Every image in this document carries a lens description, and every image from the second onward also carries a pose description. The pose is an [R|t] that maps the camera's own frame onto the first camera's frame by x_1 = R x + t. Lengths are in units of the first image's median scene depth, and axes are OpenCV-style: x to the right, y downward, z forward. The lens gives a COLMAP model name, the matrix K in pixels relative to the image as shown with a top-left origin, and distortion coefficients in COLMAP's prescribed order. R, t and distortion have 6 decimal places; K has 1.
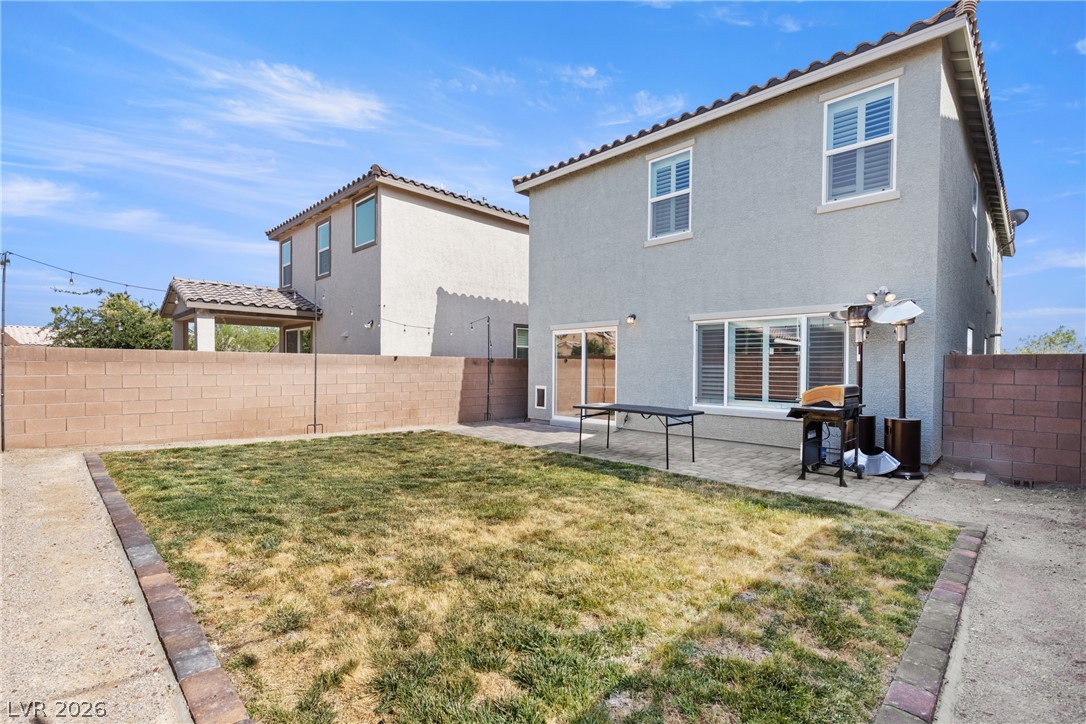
lens RADIAL K [[494.4, 0, 543.9], [0, 494.4, 379.0], [0, 0, 1]] dist [0.000755, -0.000091]
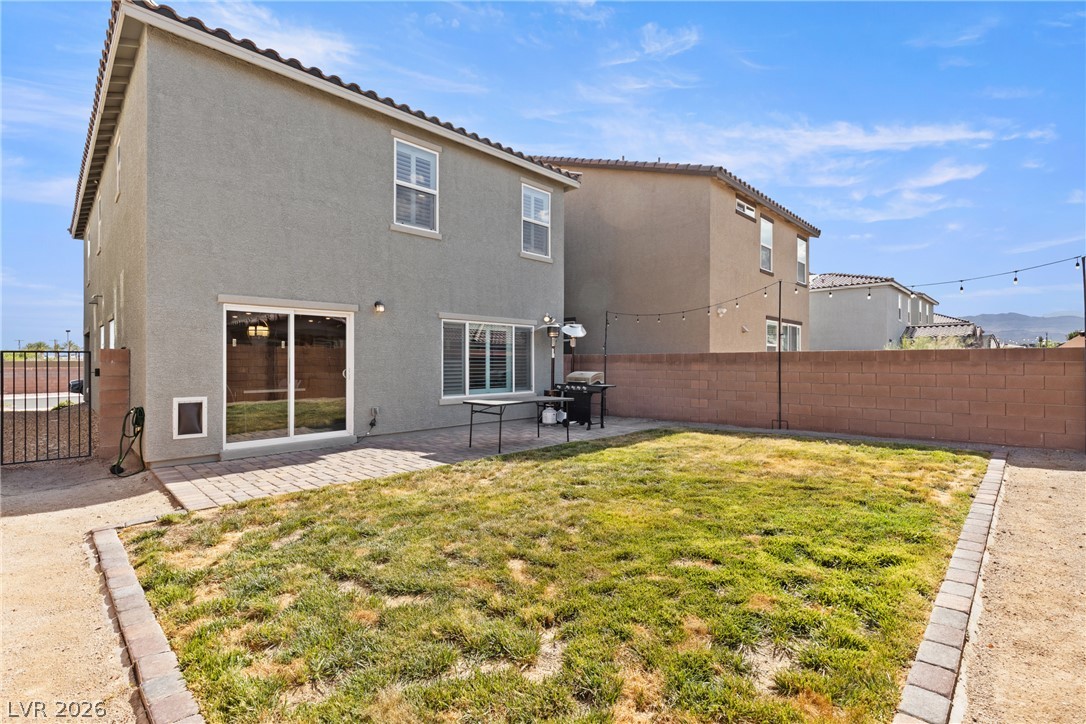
lens RADIAL K [[488.2, 0, 548.4], [0, 488.2, 360.5], [0, 0, 1]] dist [0.011342, -0.000314]
pose [[-0.009795, -0.011183, 0.999889, -0.742496], [0.018940, 0.999756, 0.011367, -0.034689], [-0.999773, 0.019049, -0.009581, 0.776739]]
